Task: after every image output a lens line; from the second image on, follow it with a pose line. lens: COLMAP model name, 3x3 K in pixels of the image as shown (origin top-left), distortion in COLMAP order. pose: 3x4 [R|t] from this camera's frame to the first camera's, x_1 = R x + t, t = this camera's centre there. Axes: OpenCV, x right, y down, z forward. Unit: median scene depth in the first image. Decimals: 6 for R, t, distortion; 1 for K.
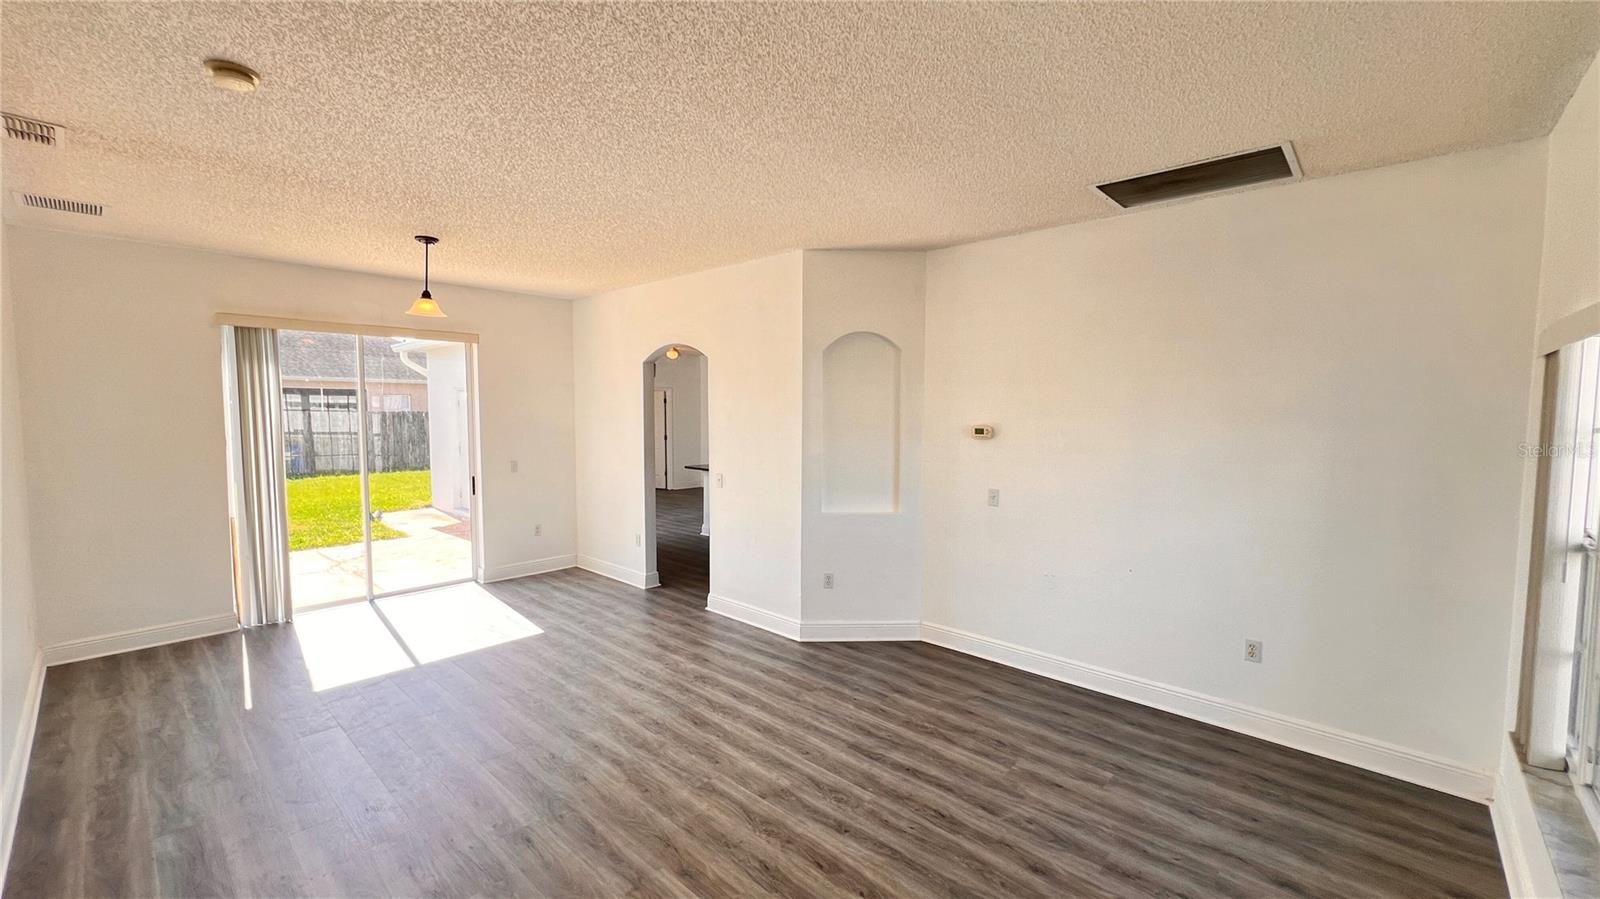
lens RADIAL K [[643.1, 0, 797.8], [0, 643.1, 453.1], [0, 0, 1]] dist [0.002751, -0.000074]
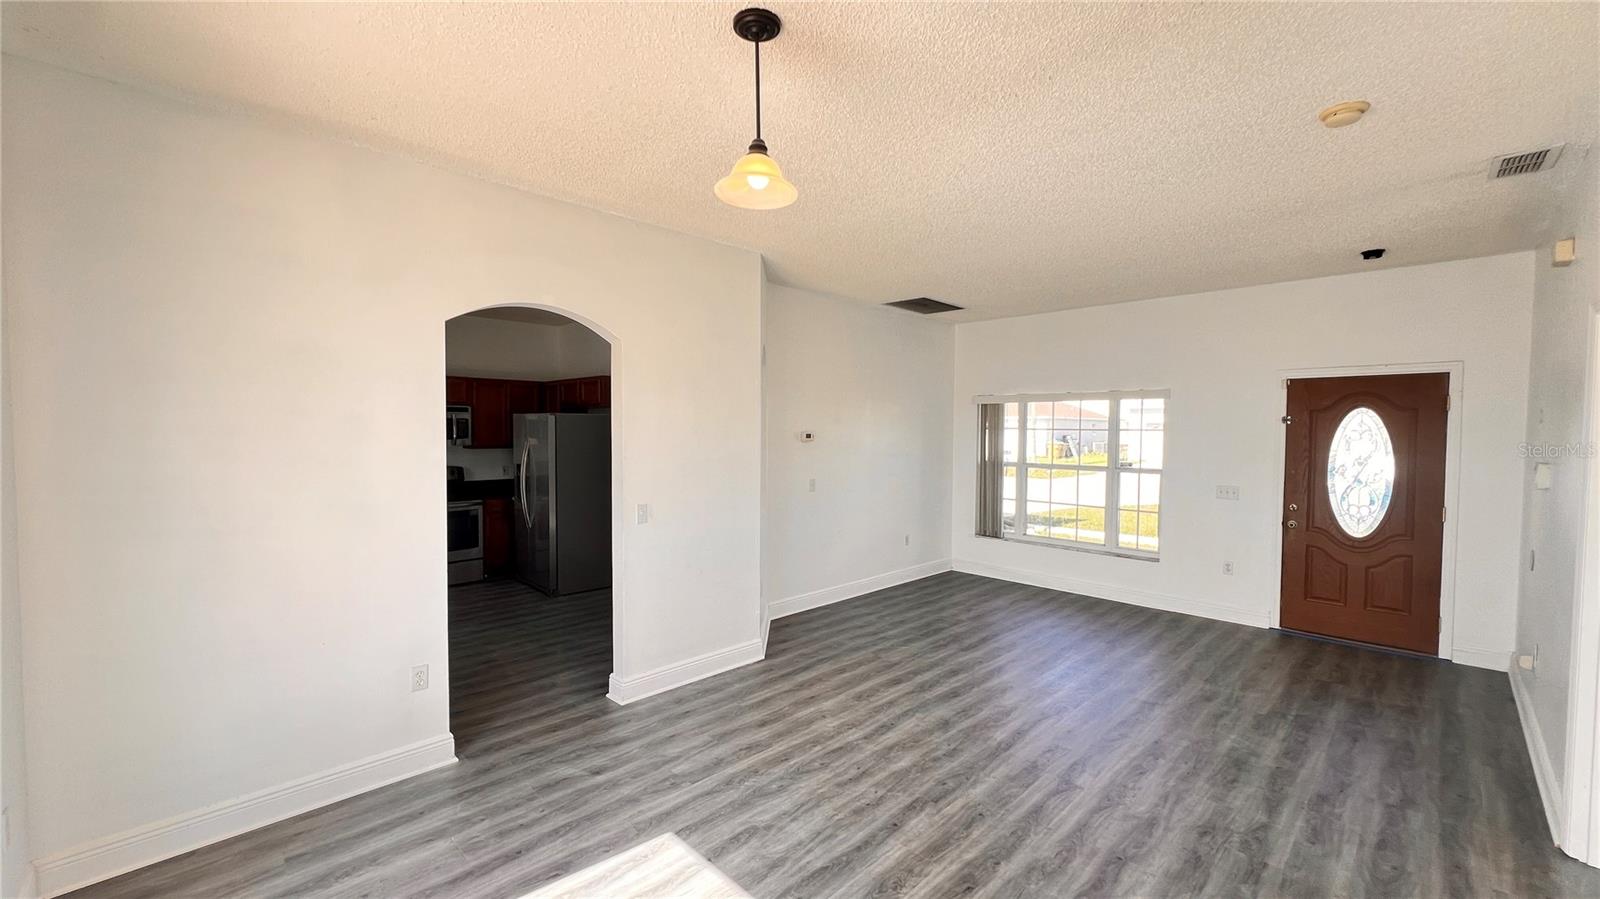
lens RADIAL K [[614.0, 0, 800.0], [0, 614.0, 449.5], [0, 0, 1]] dist [0.000904, 0.000002]
pose [[0.060553, -0.039769, 0.997372, -1.056487], [0.062116, 0.997419, 0.035999, -0.065893], [-0.996230, 0.059773, 0.062867, 0.994172]]
